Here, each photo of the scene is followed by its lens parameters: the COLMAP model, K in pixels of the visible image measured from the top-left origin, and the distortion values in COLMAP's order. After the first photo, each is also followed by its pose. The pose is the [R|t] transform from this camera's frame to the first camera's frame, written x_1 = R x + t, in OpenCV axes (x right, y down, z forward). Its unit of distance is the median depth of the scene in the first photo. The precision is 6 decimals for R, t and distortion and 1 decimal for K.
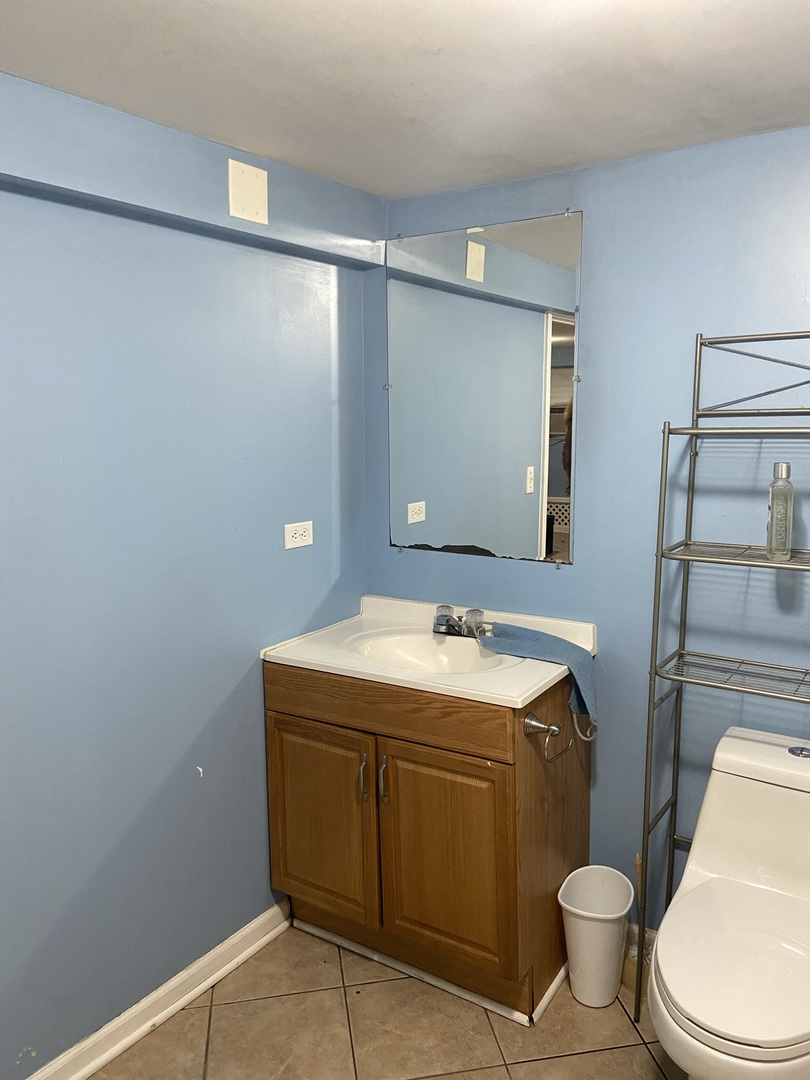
lens RADIAL K [[814.0, 0, 406.7], [0, 814.0, 539.7], [0, 0, 1]] dist [0.040672, -0.032180]
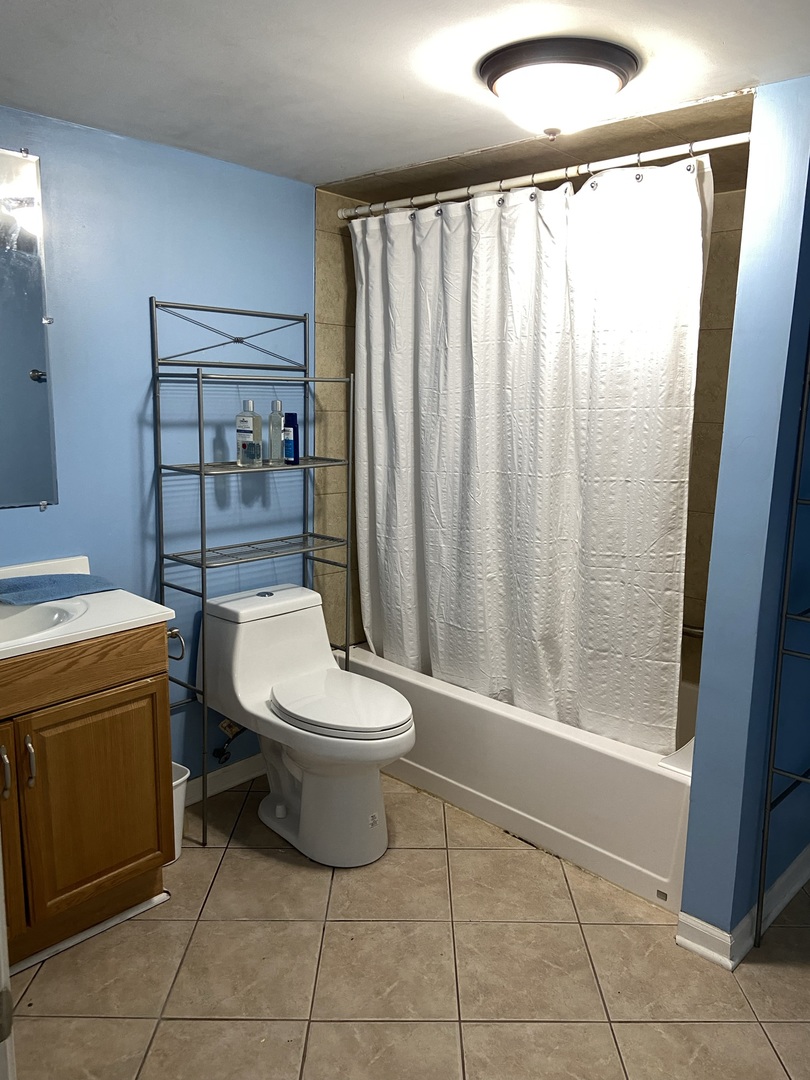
lens RADIAL K [[814.0, 0, 408.1], [0, 814.0, 538.7], [0, 0, 1]] dist [0.040672, -0.032180]
pose [[0.188003, -0.177544, 0.965988, -0.818704], [0.122380, 0.980096, 0.156319, -0.039347], [-0.974514, 0.088829, 0.205988, 0.399175]]
